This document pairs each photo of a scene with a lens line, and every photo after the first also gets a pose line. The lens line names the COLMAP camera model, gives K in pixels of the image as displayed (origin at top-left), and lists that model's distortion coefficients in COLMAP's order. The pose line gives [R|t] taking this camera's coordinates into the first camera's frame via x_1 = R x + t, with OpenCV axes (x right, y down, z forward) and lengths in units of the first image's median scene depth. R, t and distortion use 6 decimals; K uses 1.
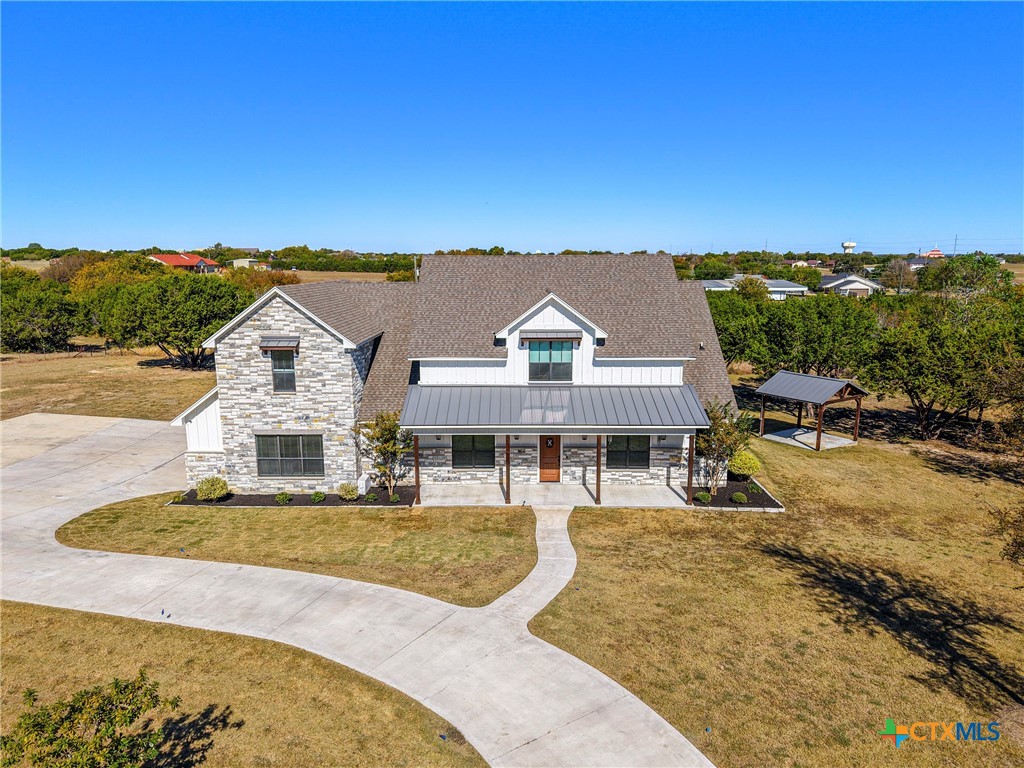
lens RADIAL K [[691.5, 0, 525.9], [0, 691.5, 386.3], [0, 0, 1]] dist [0.009159, -0.022422]
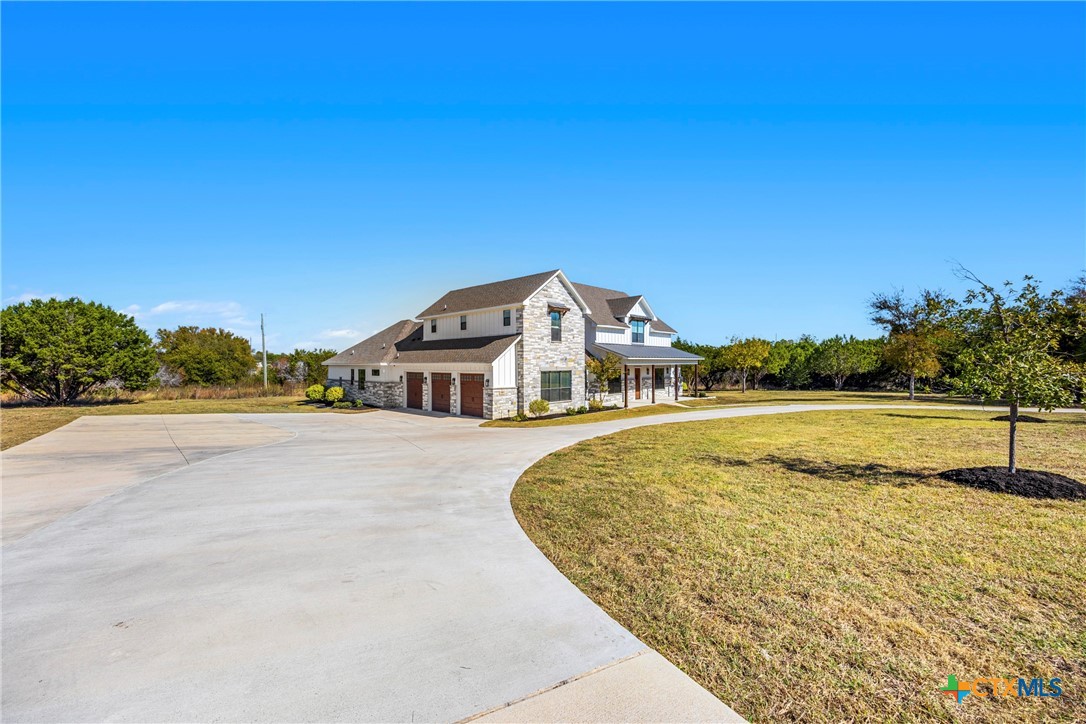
lens RADIAL K [[432.1, 0, 546.3], [0, 432.1, 370.2], [0, 0, 1]] dist [-0.007999, 0.000289]
pose [[0.691851, -0.015737, 0.721869, -1.011624], [0.135374, 0.984861, -0.108274, 0.163058], [-0.709236, 0.172632, 0.683508, 0.391126]]
